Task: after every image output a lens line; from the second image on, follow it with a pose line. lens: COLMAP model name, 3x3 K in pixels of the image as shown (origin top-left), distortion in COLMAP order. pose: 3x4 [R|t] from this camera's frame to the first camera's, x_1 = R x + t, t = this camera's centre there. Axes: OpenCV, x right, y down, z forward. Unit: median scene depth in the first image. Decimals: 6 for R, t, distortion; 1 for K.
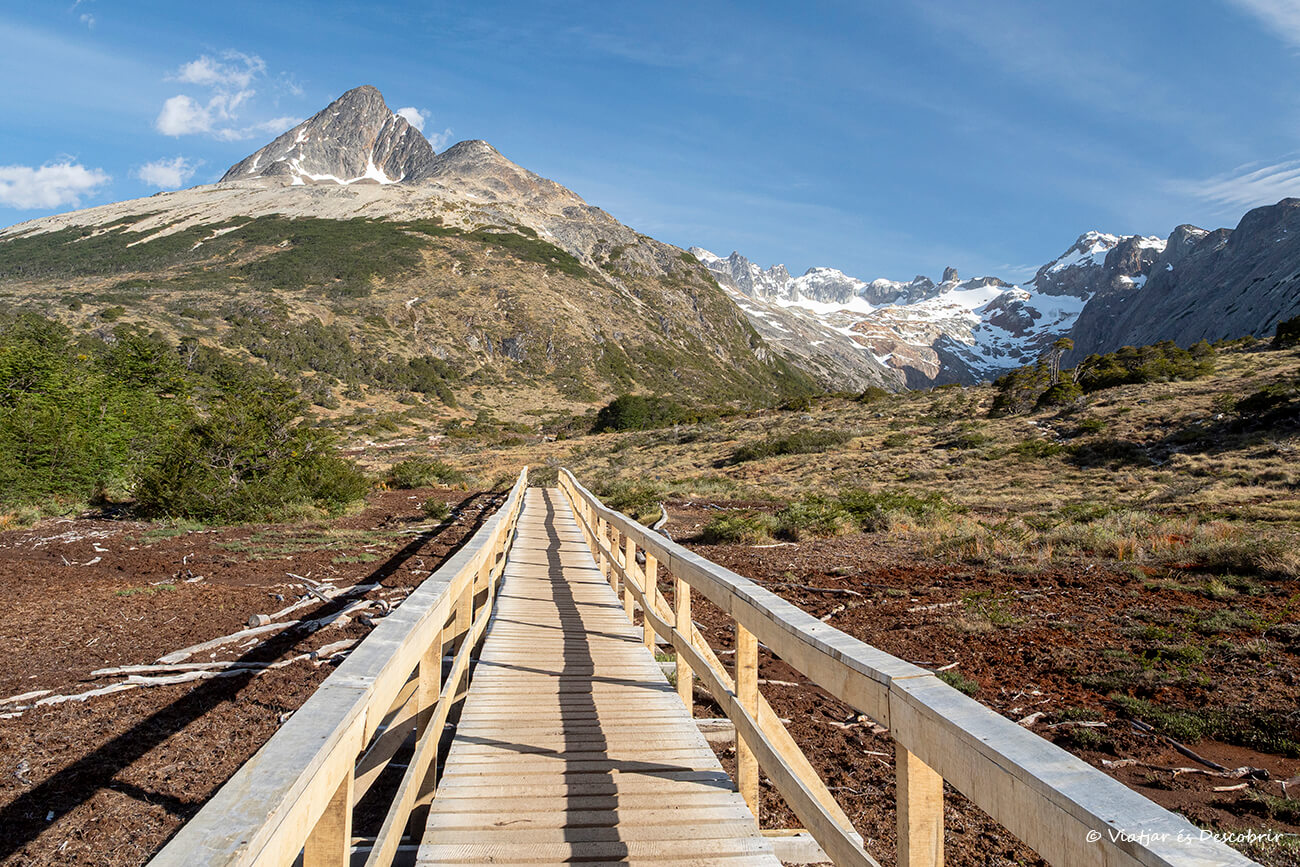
lens RADIAL K [[962.2, 0, 650.0], [0, 962.2, 433.5], [0, 0, 1]] dist [0.003694, -0.002709]
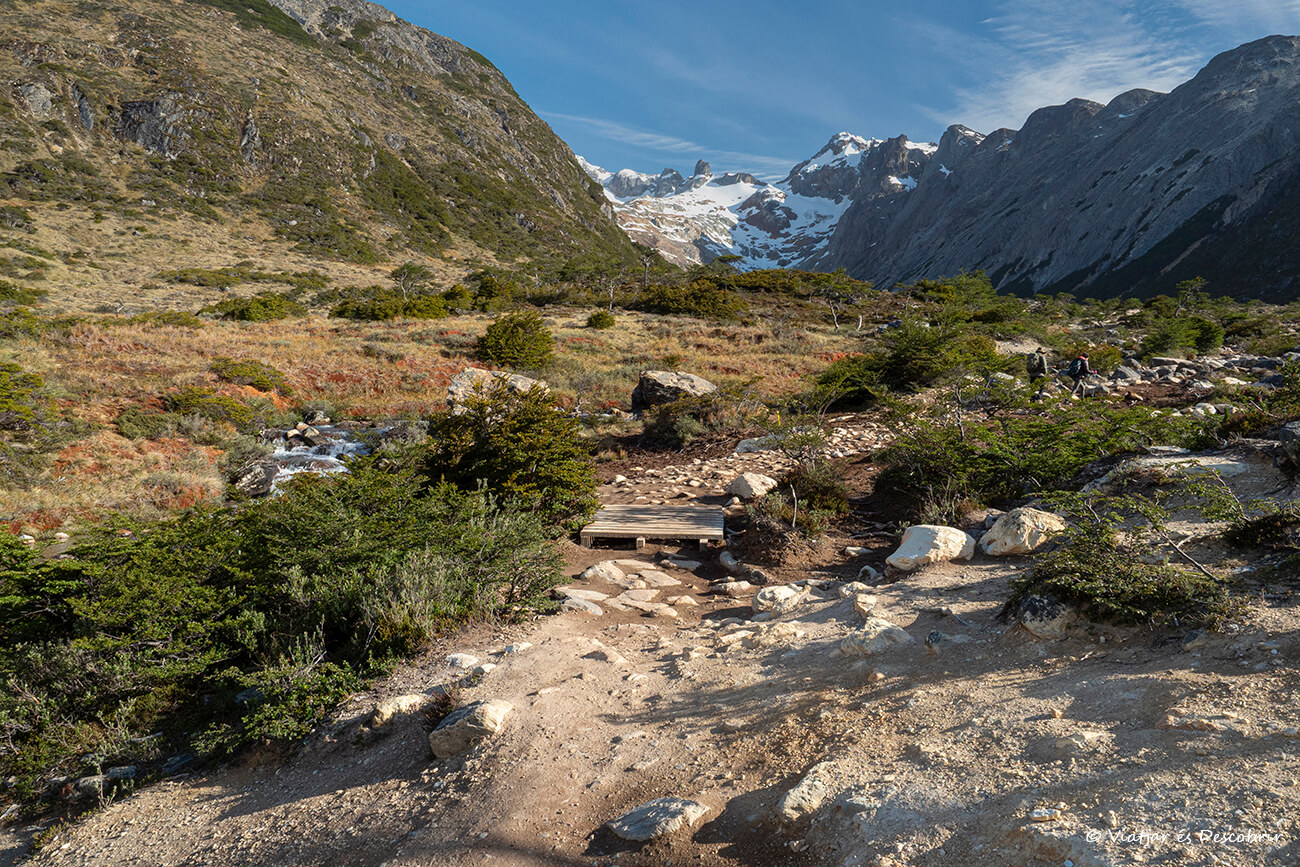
lens RADIAL K [[962.2, 0, 650.0], [0, 962.2, 433.5], [0, 0, 1]] dist [0.003694, -0.002709]
pose [[0.957270, -0.009744, 0.289033, -0.013938], [-0.020100, 0.994774, 0.100107, -0.001109], [-0.288498, -0.101639, 0.952071, 0.125692]]
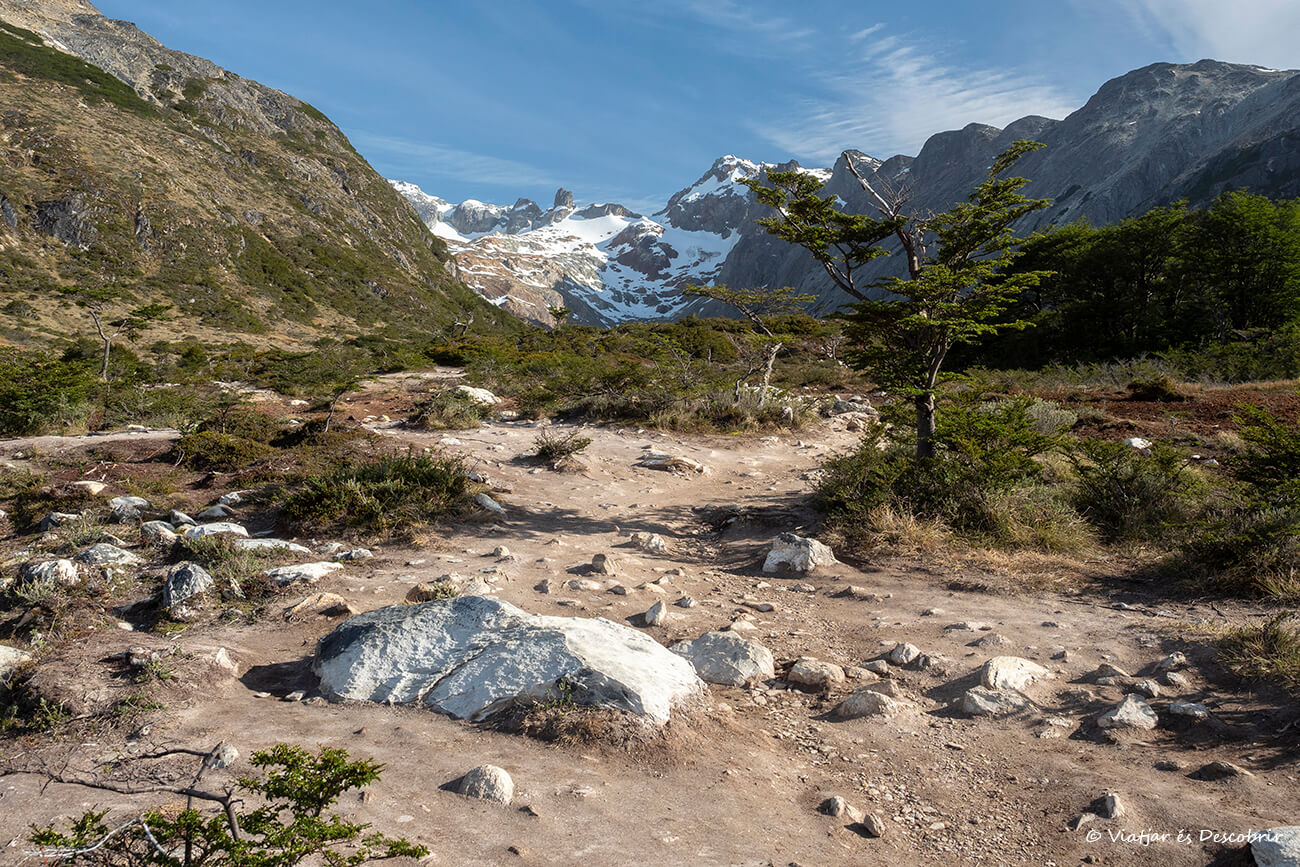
lens RADIAL K [[1232.6, 0, 644.8], [0, 1232.6, 399.9], [0, 0, 1]] dist [0.009795, 0.005586]
pose [[0.919690, -0.007225, 0.392579, -0.027435], [0.008732, 0.999960, -0.002054, 0.000929], [-0.392548, 0.005317, 0.919716, 0.074610]]
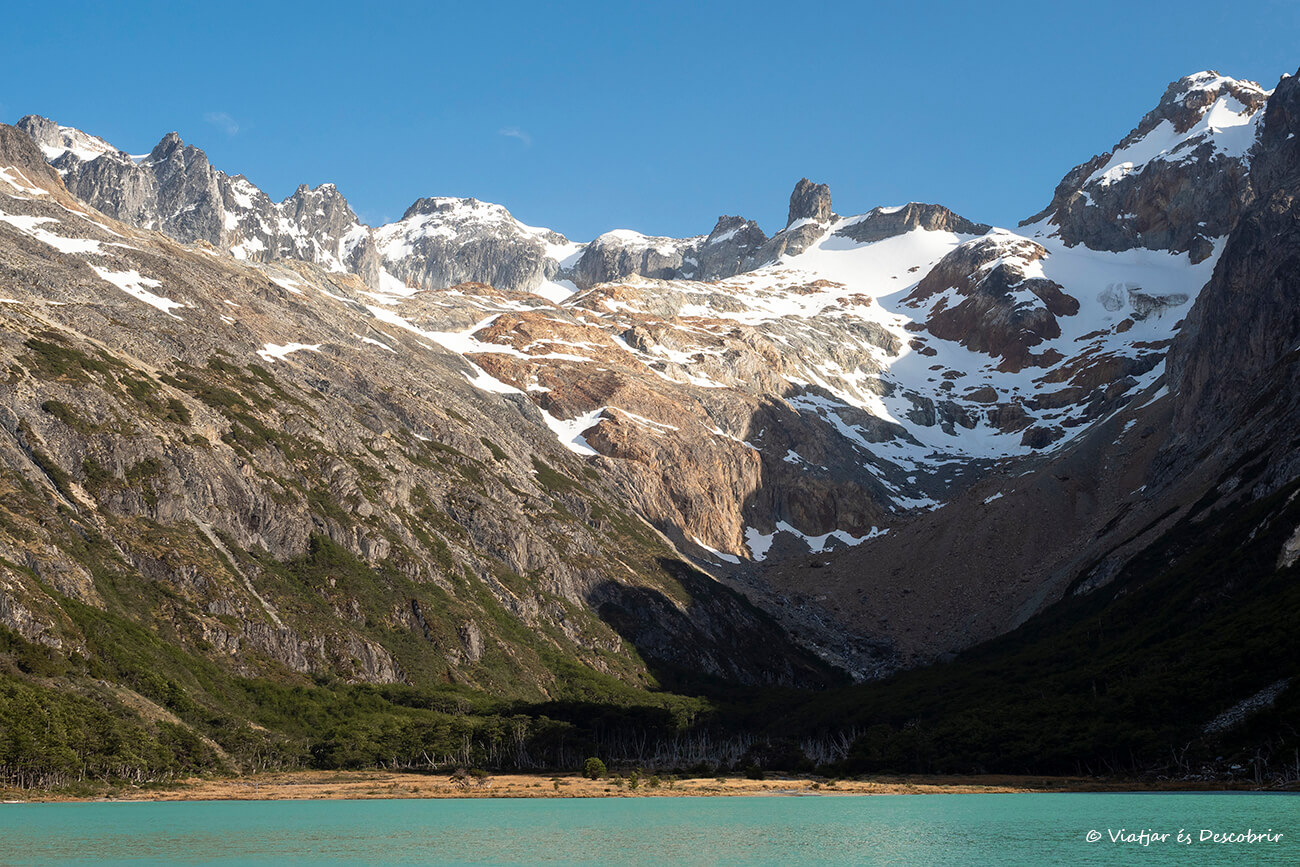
lens RADIAL K [[2236.1, 0, 650.0], [0, 2236.1, 433.5], [0, 0, 1]] dist [0.032315, 0.006379]
pose [[0.977767, -0.008342, 0.209530, 0.123638], [0.031755, 0.993576, -0.108623, -0.003061], [-0.207278, 0.112862, 0.971750, 0.348672]]
